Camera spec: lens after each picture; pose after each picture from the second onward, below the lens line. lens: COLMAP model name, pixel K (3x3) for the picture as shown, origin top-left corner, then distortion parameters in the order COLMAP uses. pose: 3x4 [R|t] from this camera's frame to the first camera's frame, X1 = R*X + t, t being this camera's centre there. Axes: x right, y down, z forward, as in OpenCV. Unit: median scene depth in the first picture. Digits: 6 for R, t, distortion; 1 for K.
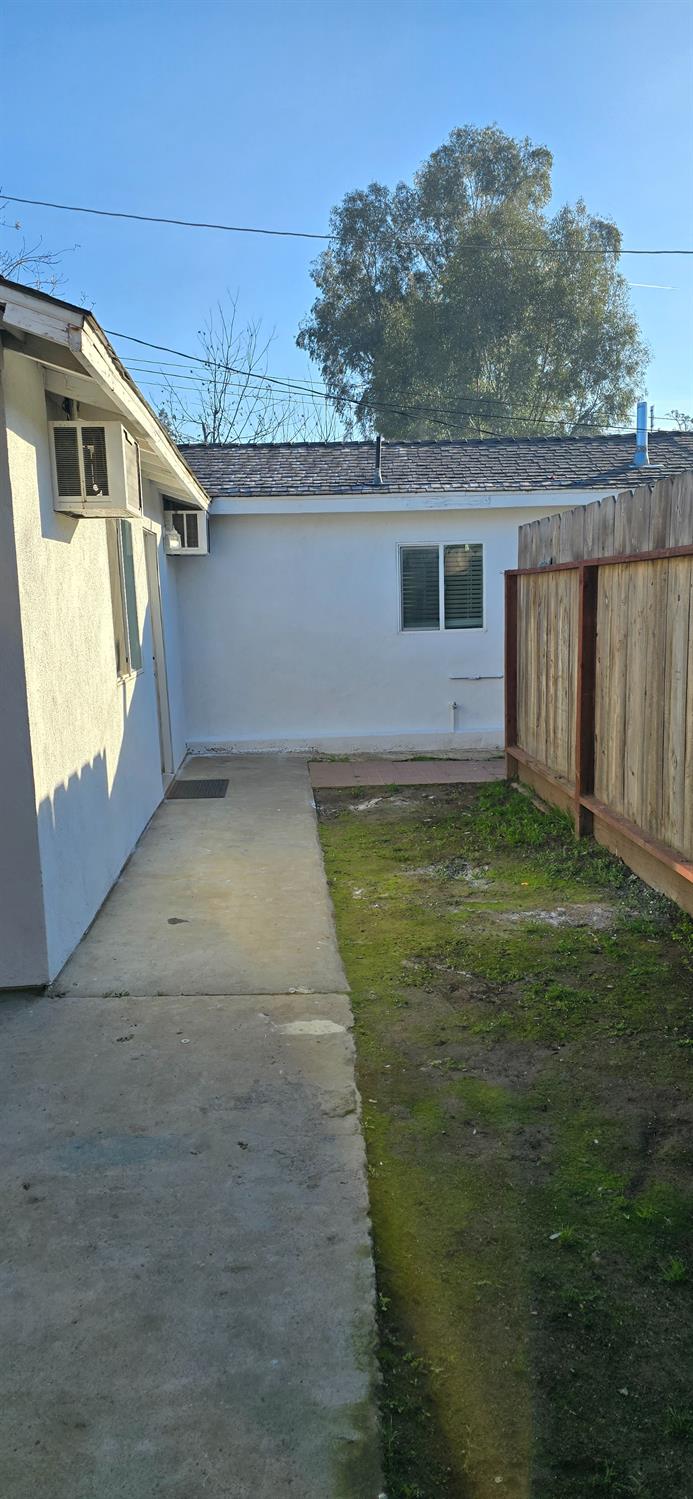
lens RADIAL K [[909.4, 0, 346.5], [0, 909.4, 749.5], [0, 0, 1]] dist [0.000300, -0.000006]
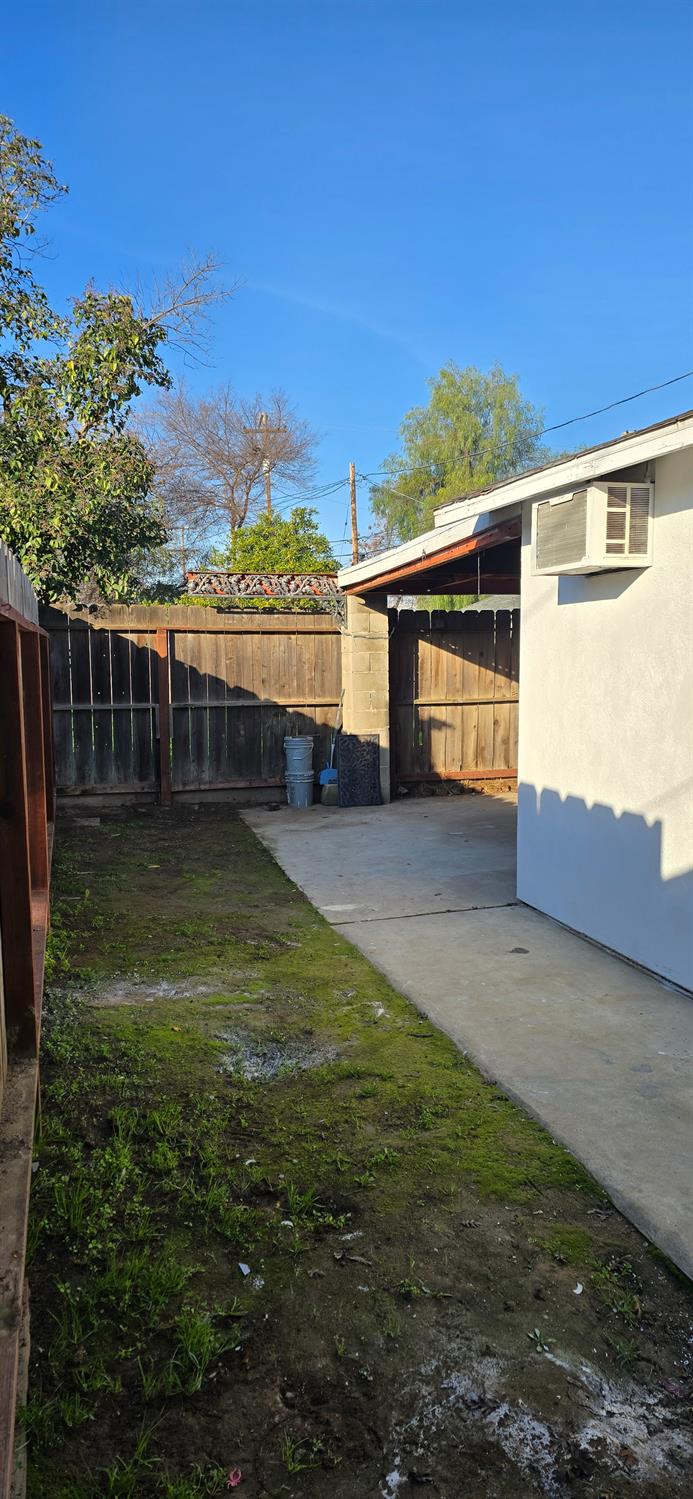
lens RADIAL K [[909.4, 0, 346.5], [0, 909.4, 749.5], [0, 0, 1]] dist [0.000300, -0.000006]
pose [[-0.971846, 0.060820, -0.227634, 0.241566], [-0.003148, 0.962672, 0.270653, -0.330788], [0.235598, 0.263750, -0.935377, 1.891775]]
